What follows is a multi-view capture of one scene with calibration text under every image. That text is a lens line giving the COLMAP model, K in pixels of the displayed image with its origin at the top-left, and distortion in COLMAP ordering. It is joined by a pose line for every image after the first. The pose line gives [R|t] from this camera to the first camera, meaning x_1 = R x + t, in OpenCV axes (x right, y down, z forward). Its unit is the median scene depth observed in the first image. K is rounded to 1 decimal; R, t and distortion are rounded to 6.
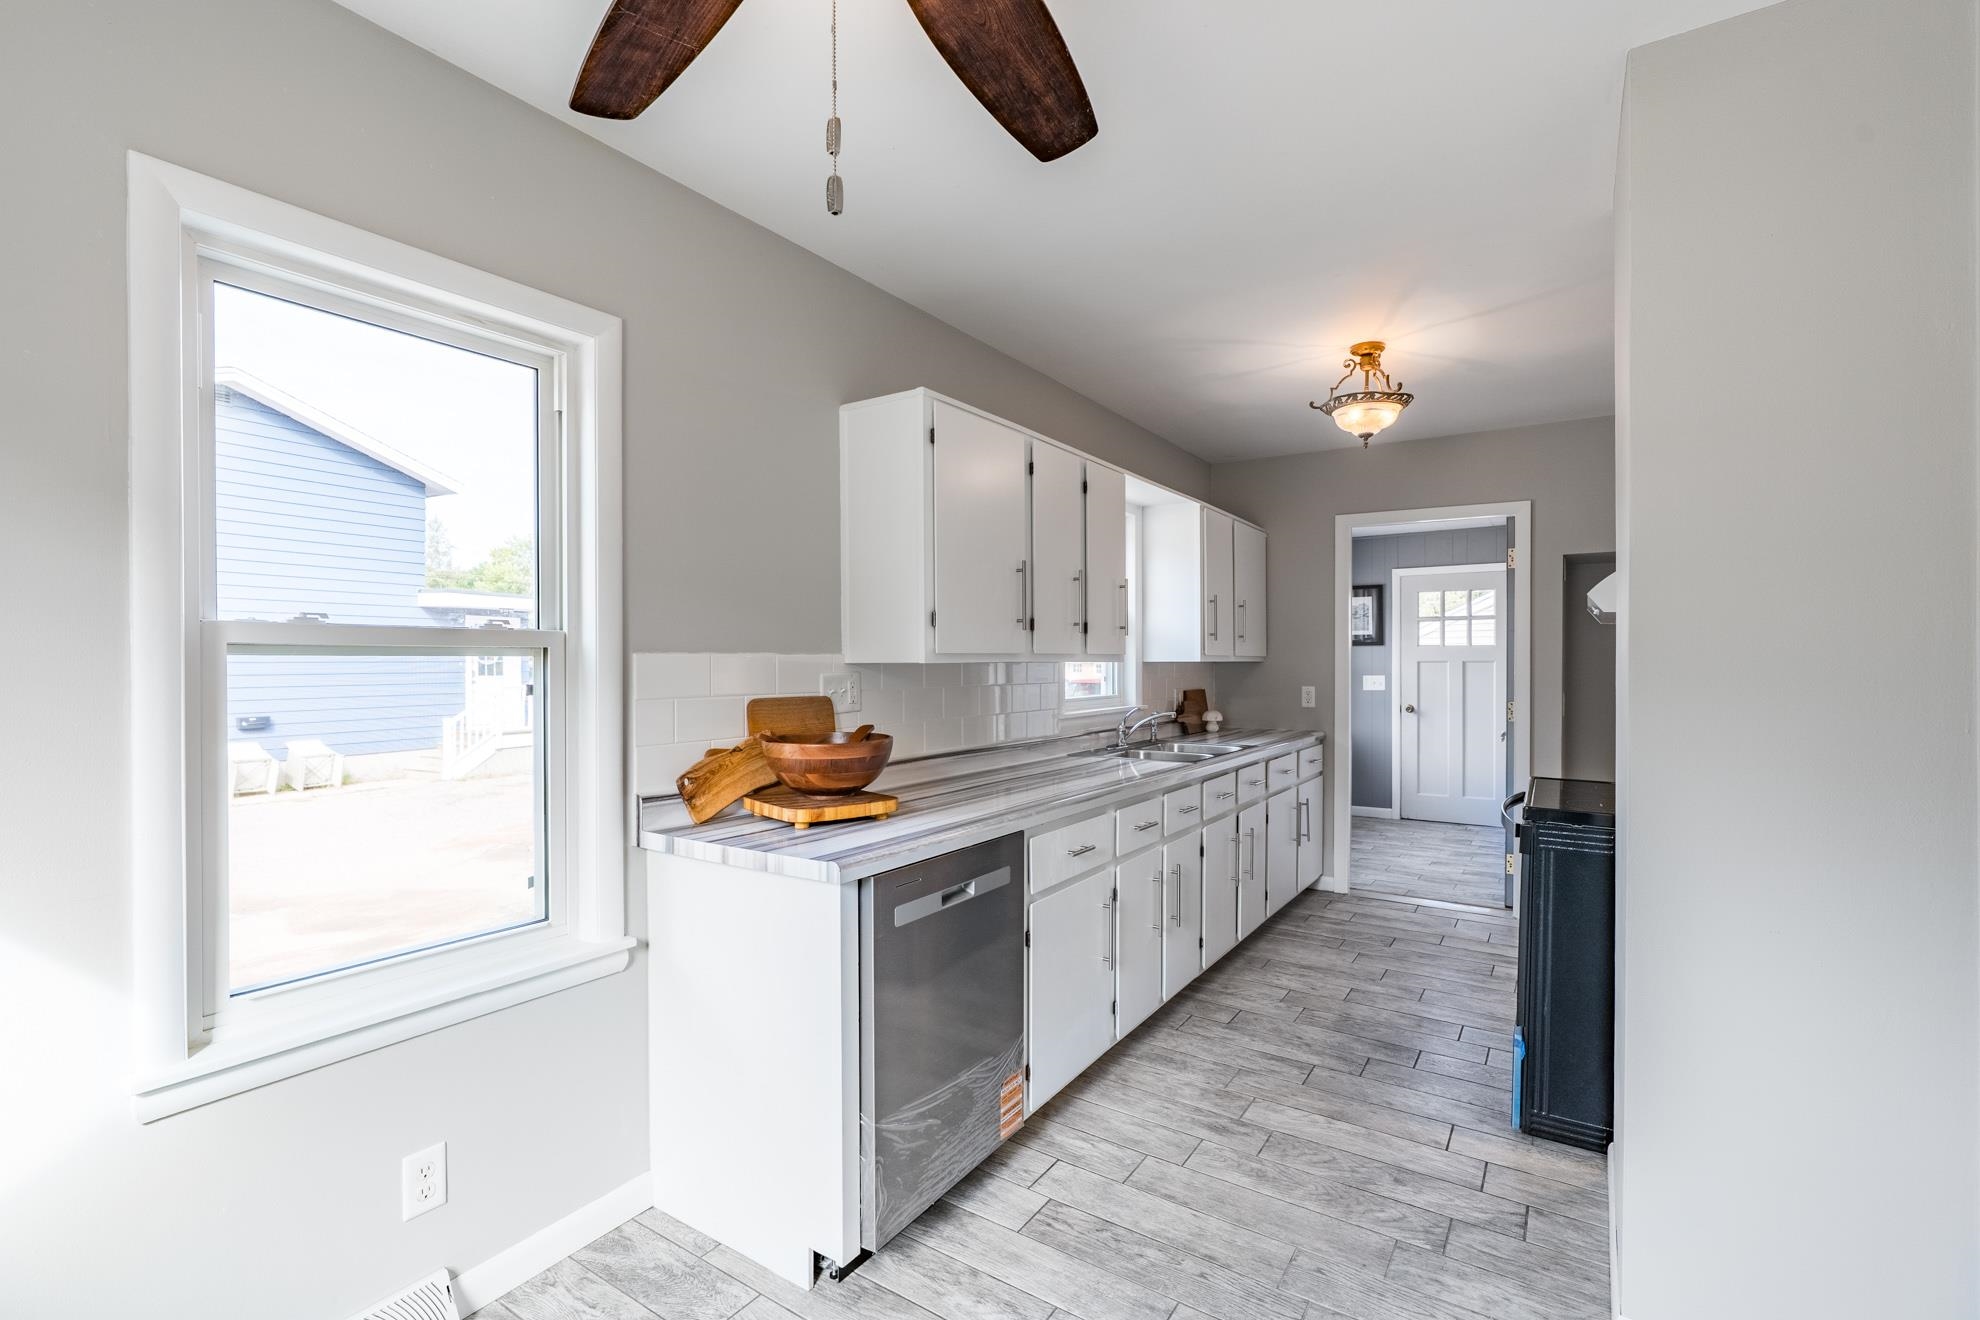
lens RADIAL K [[908.7, 0, 983.1], [0, 908.7, 662.4], [0, 0, 1]] dist [-0.001367, -0.000298]
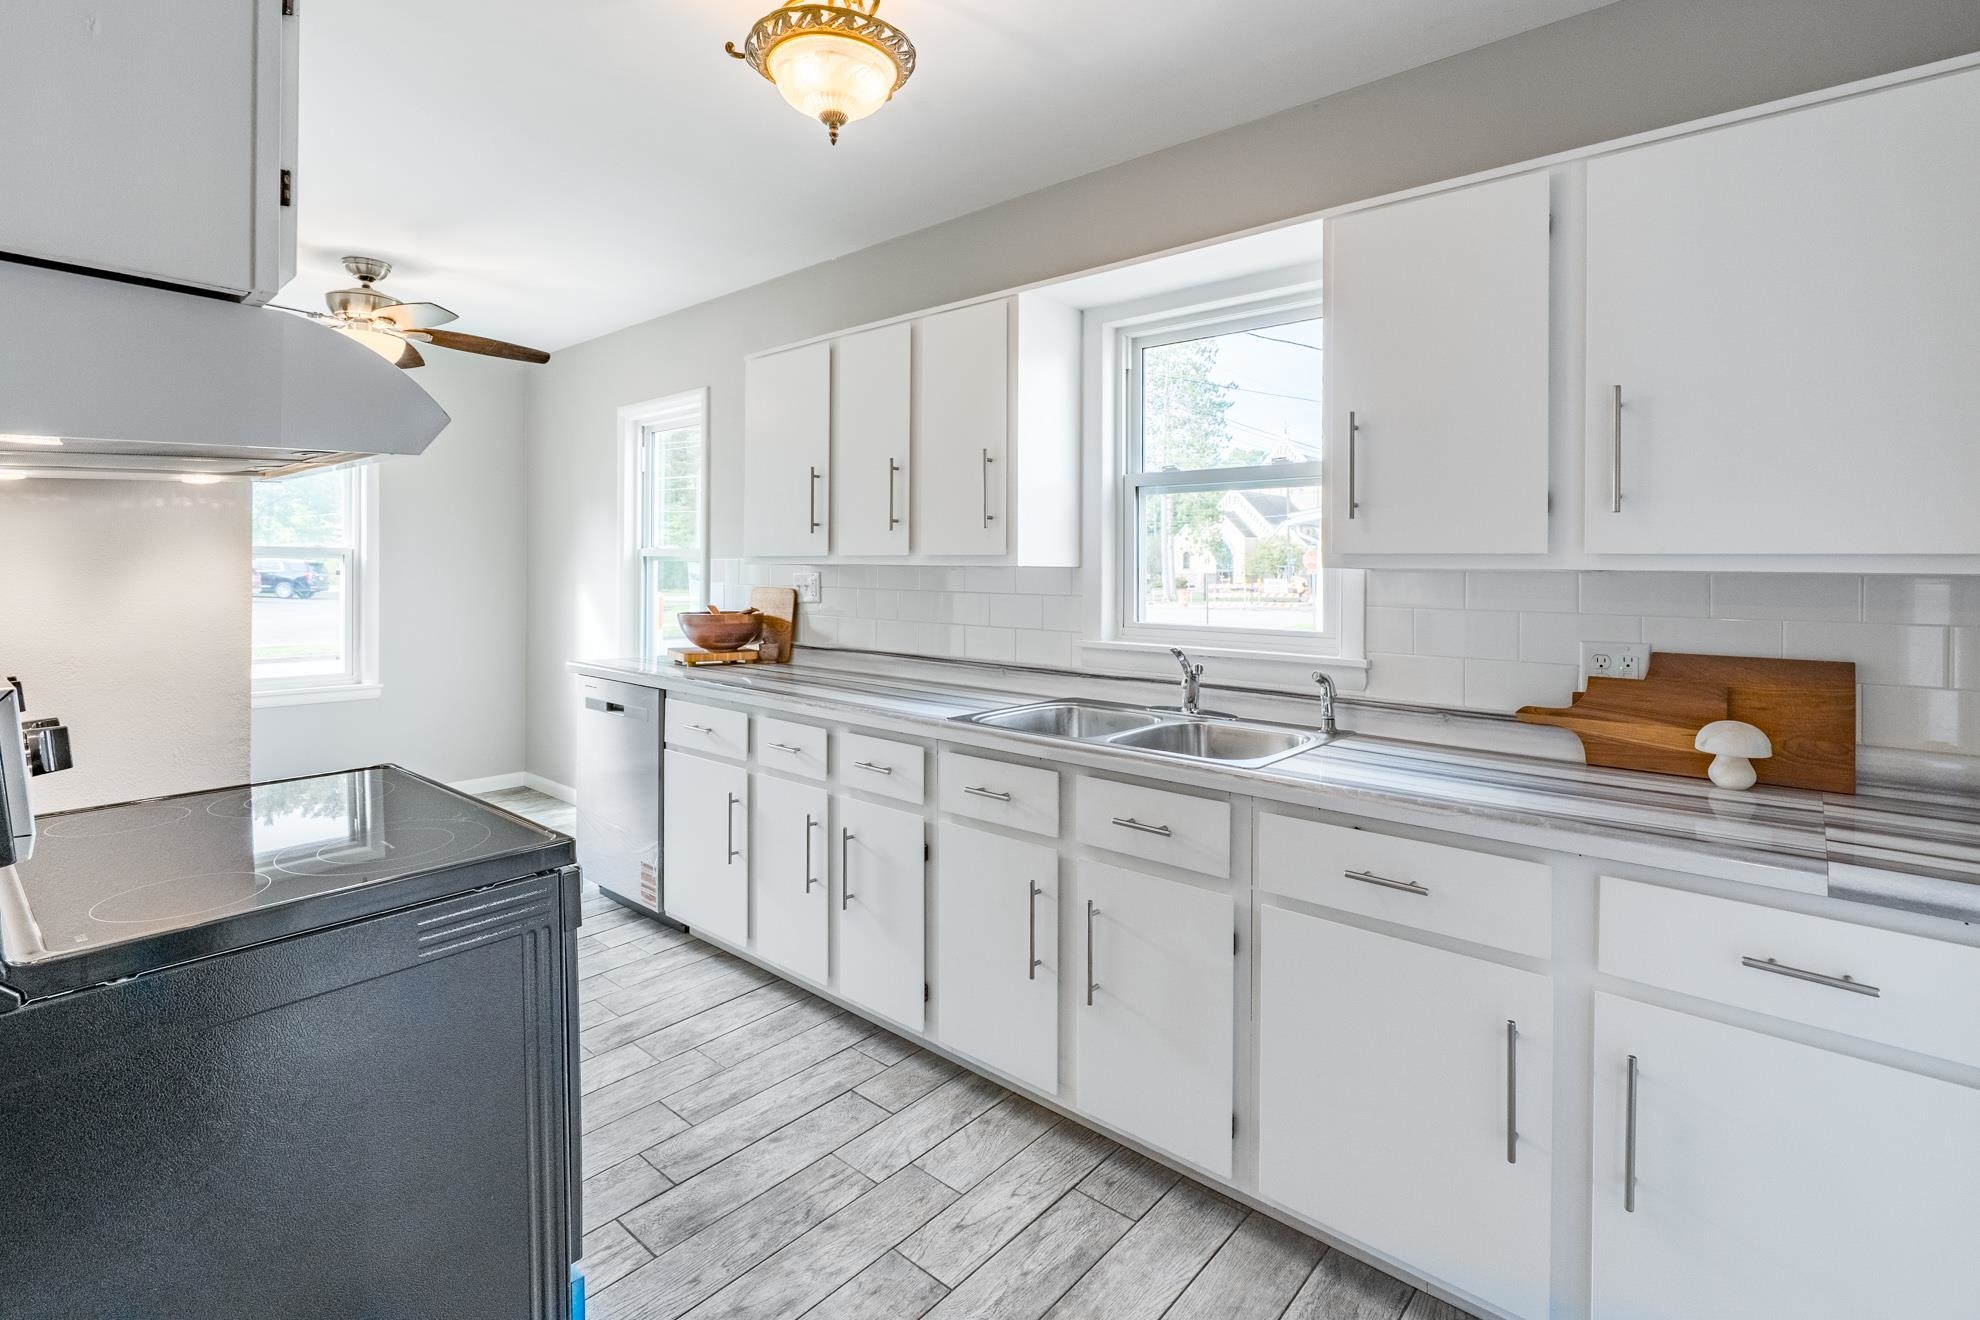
lens RADIAL K [[951.4, 0, 992.9], [0, 951.4, 566.7], [0, 0, 1]] dist [-0.002800, -0.000495]
pose [[-0.144532, -0.001278, -0.989499, 0.820686], [-0.012072, 0.999927, 0.000472, -0.000382], [0.989426, 0.012014, -0.144537, 1.022757]]
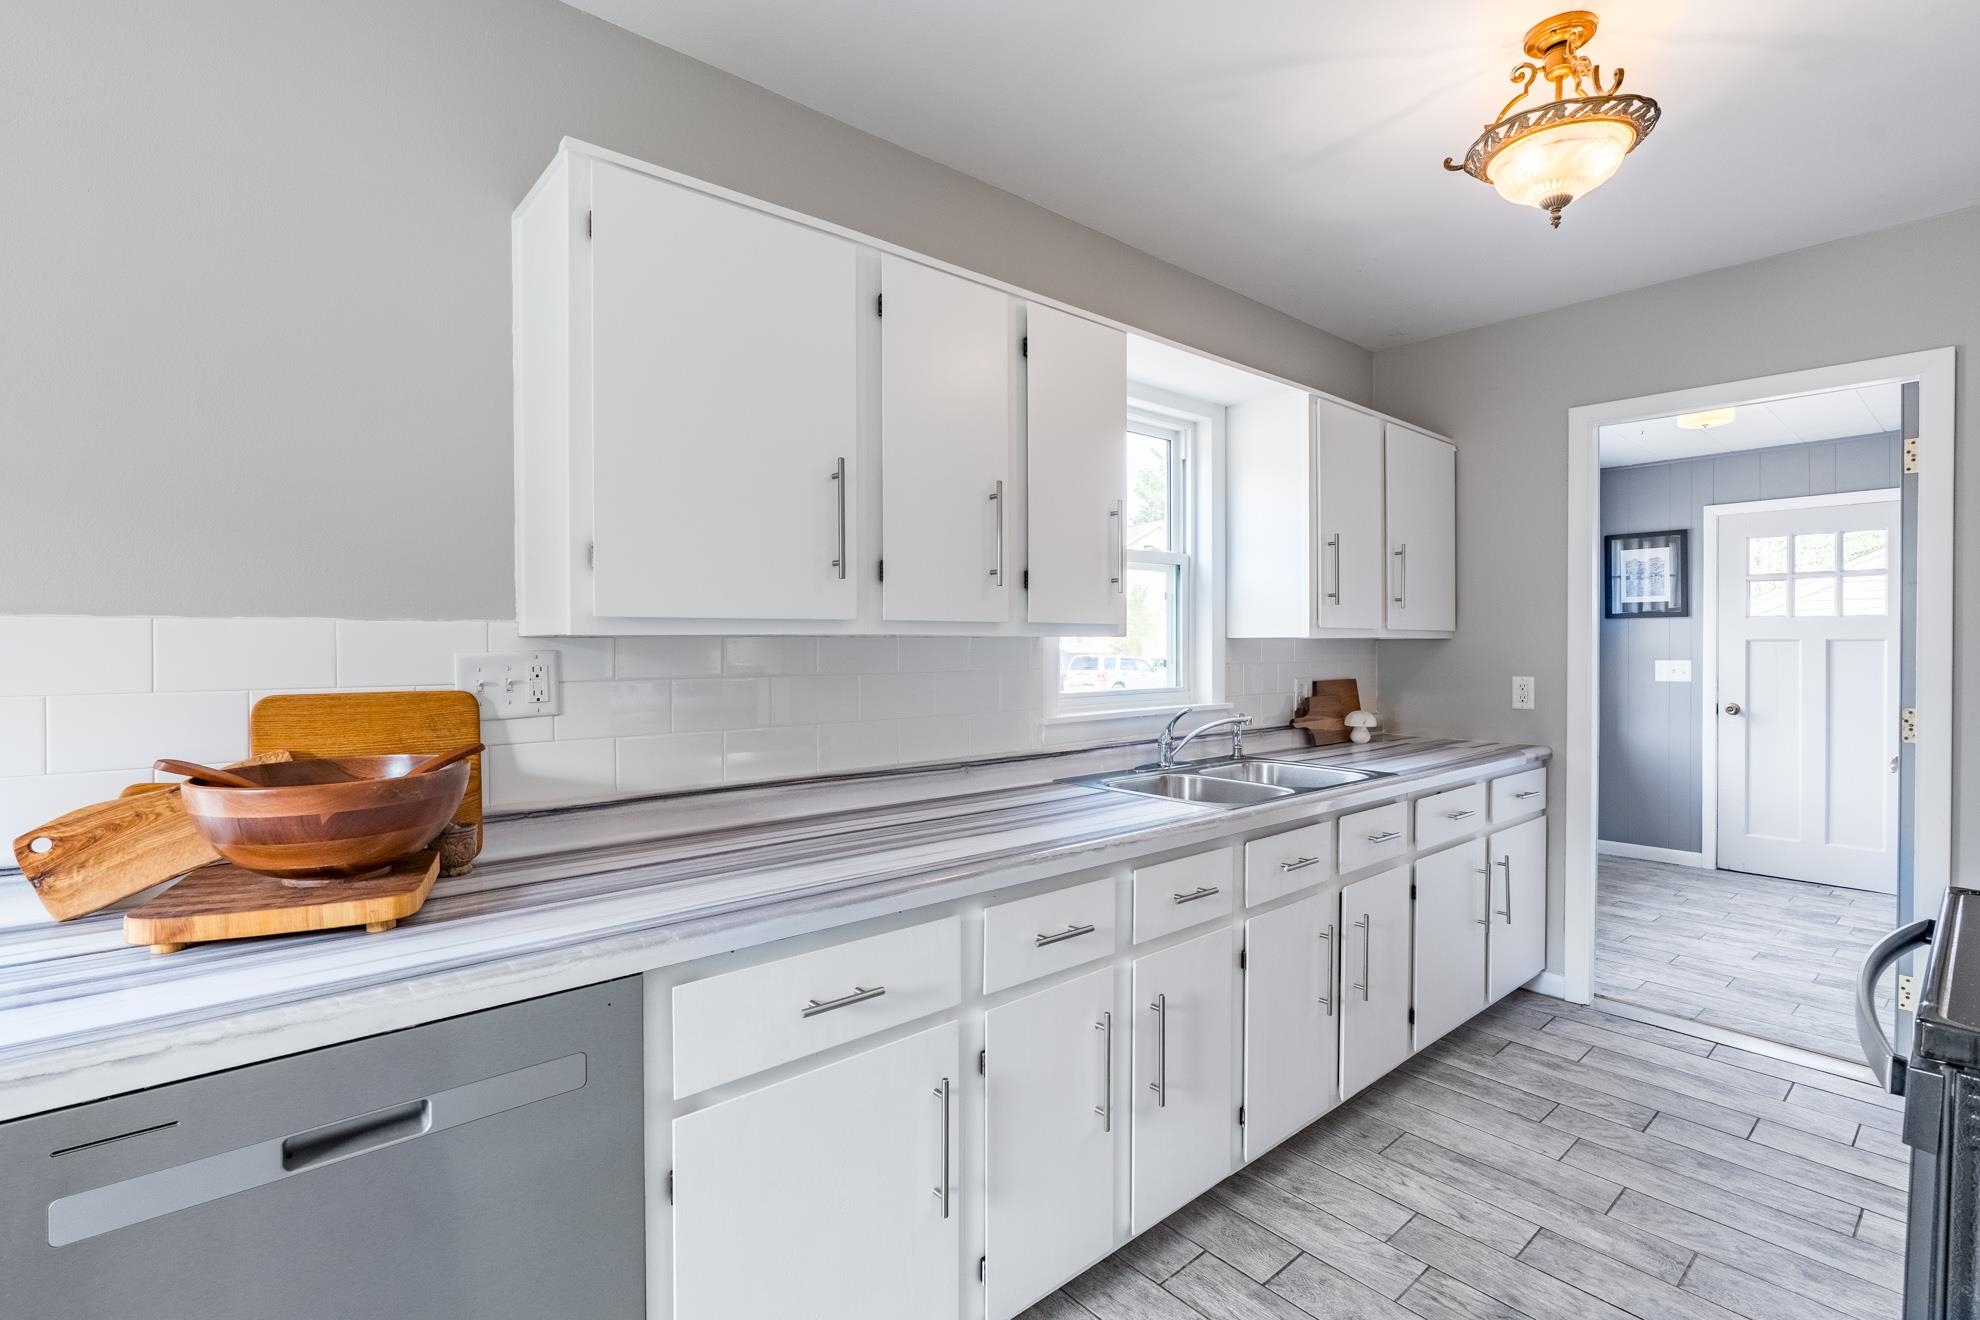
lens RADIAL K [[912.3, 0, 976.0], [0, 912.3, 645.4], [0, 0, 1]] dist [-0.002062, 0.000630]
pose [[0.960876, 0.002169, -0.276971, 0.215593], [-0.001465, 0.999995, 0.002749, 0.003662], [0.276976, -0.002235, 0.960874, 0.352143]]
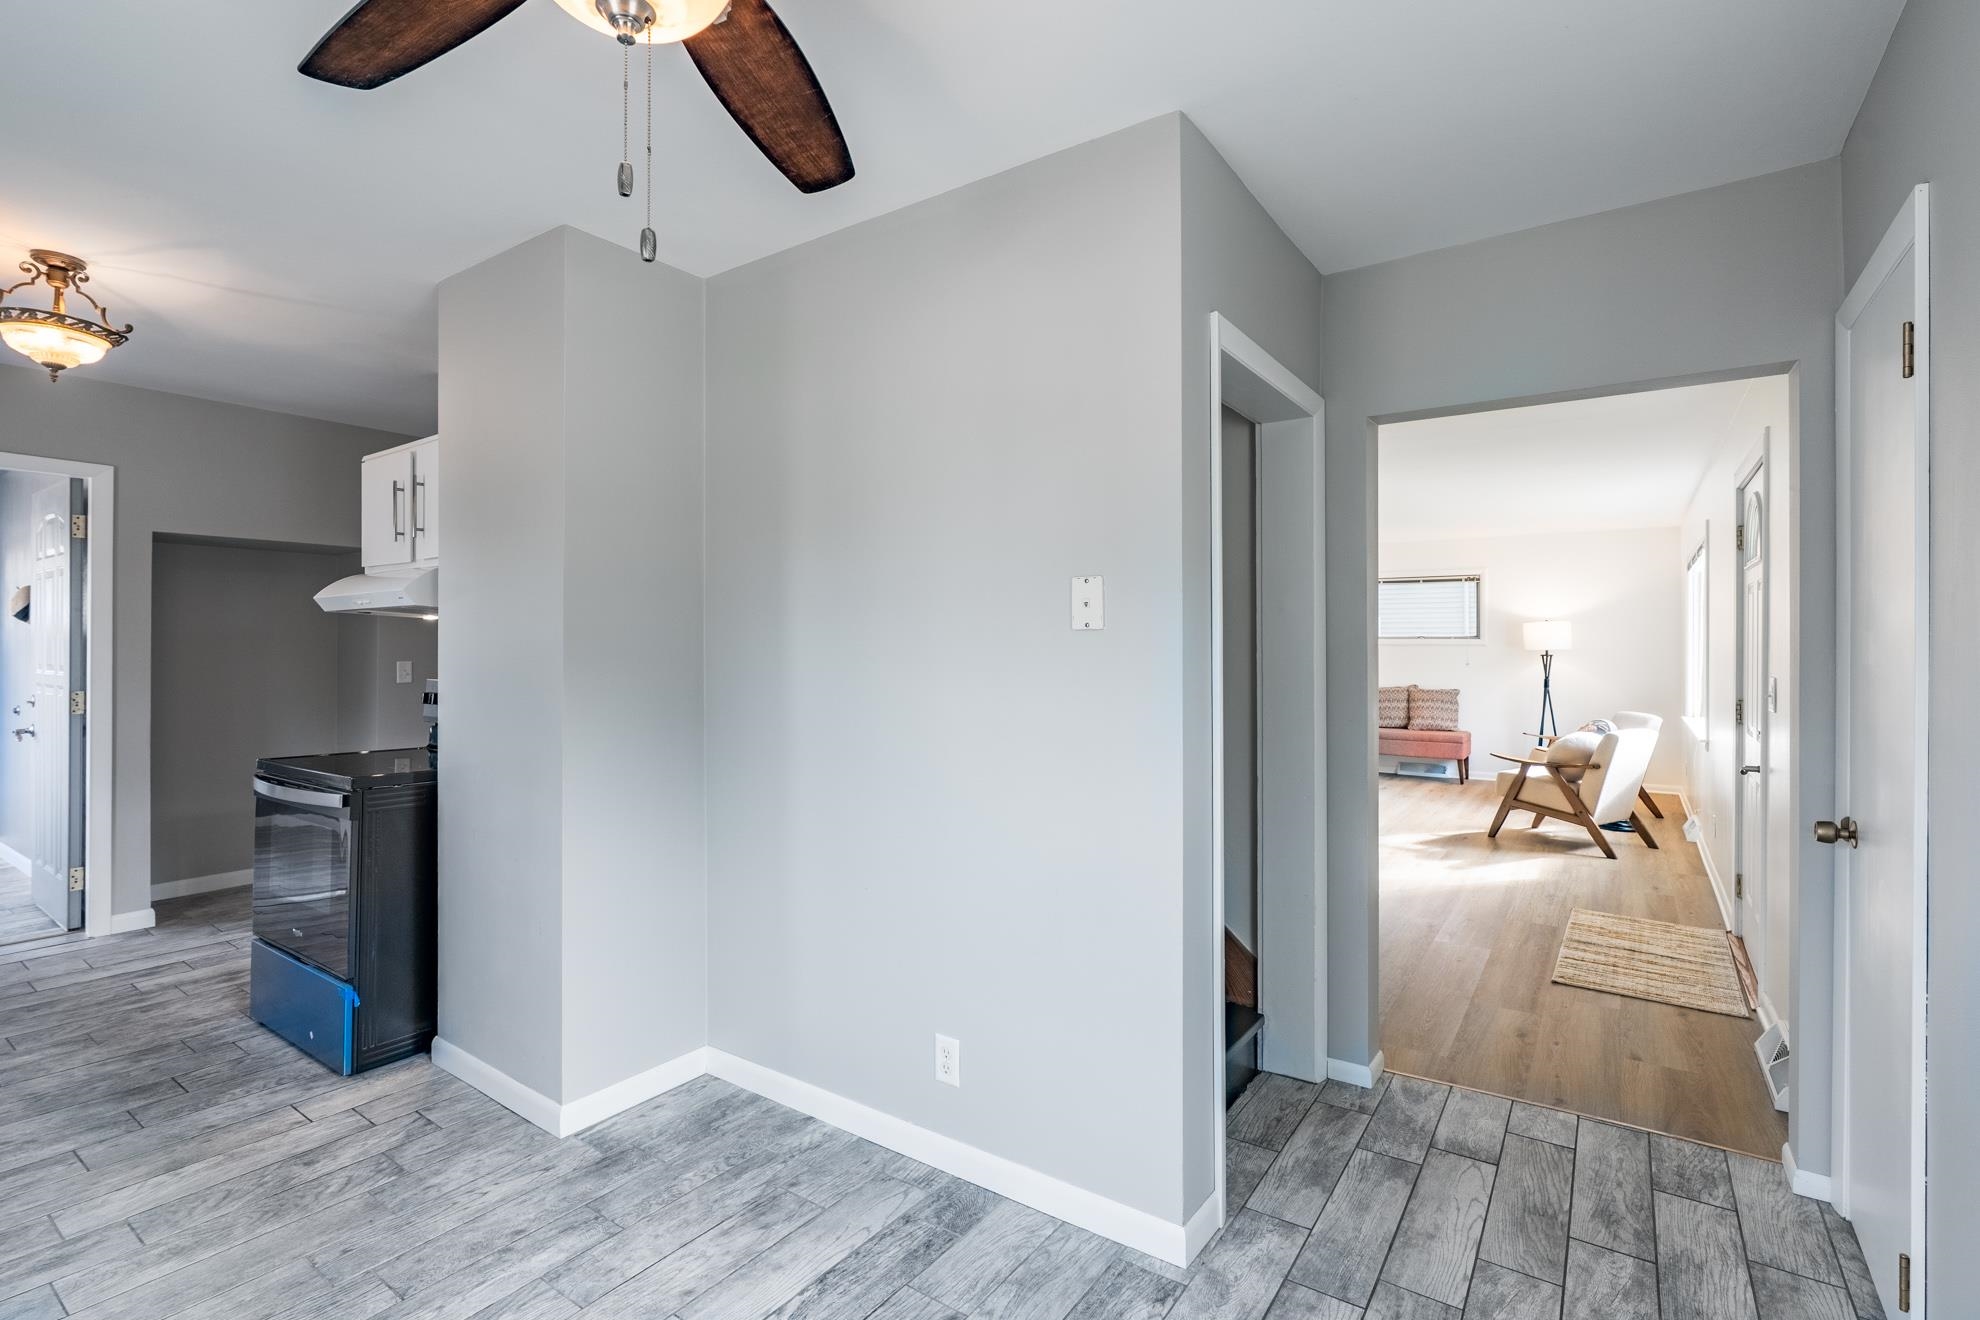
lens RADIAL K [[912.3, 0, 976.0], [0, 912.3, 645.4], [0, 0, 1]] dist [-0.002062, 0.000630]
pose [[0.036450, -0.001148, 0.999335, -0.313084], [0.000058, 0.999999, 0.001146, -0.002433], [-0.999335, 0.000016, 0.036450, 0.133523]]
